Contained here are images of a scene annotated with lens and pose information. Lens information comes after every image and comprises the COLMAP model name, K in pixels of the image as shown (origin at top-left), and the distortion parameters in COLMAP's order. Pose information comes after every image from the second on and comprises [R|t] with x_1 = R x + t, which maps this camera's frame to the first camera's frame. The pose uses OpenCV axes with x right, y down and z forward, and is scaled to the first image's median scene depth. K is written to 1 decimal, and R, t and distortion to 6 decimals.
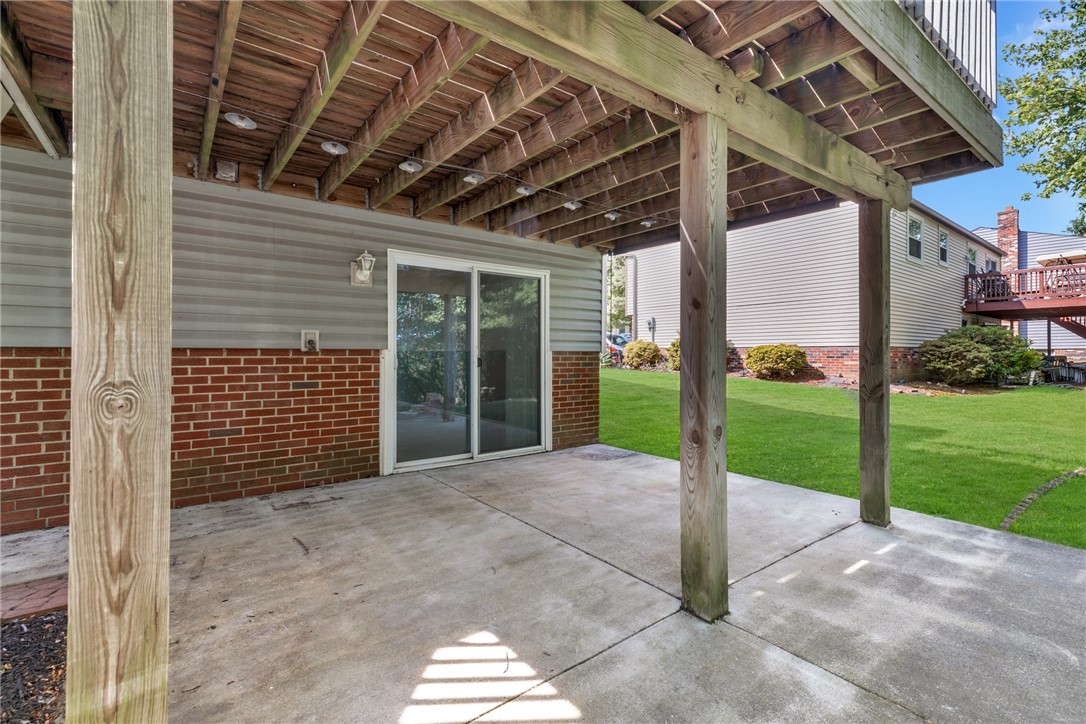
lens RADIAL K [[491.3, 0, 537.8], [0, 491.3, 354.8], [0, 0, 1]] dist [0.001202, 0.000475]
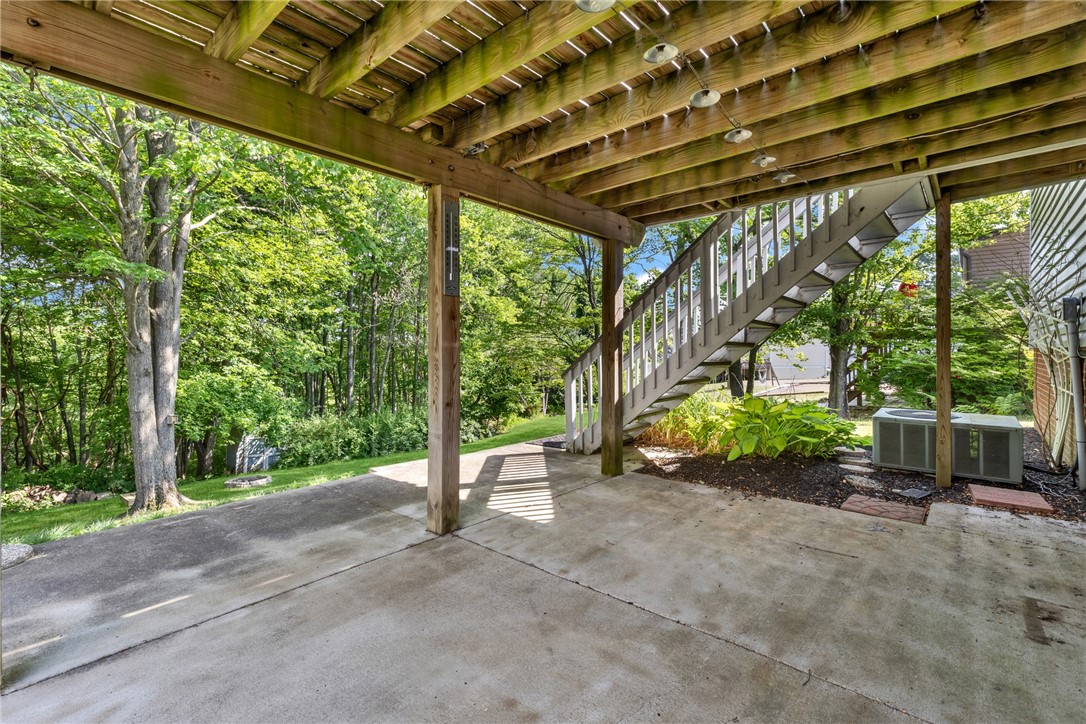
lens RADIAL K [[491.3, 0, 537.8], [0, 491.3, 354.8], [0, 0, 1]] dist [0.001202, 0.000475]
pose [[-0.979863, 0.001281, -0.199665, 0.272236], [-0.001295, 0.999918, 0.012771, -0.007489], [0.199665, 0.012773, -0.979781, 1.887978]]
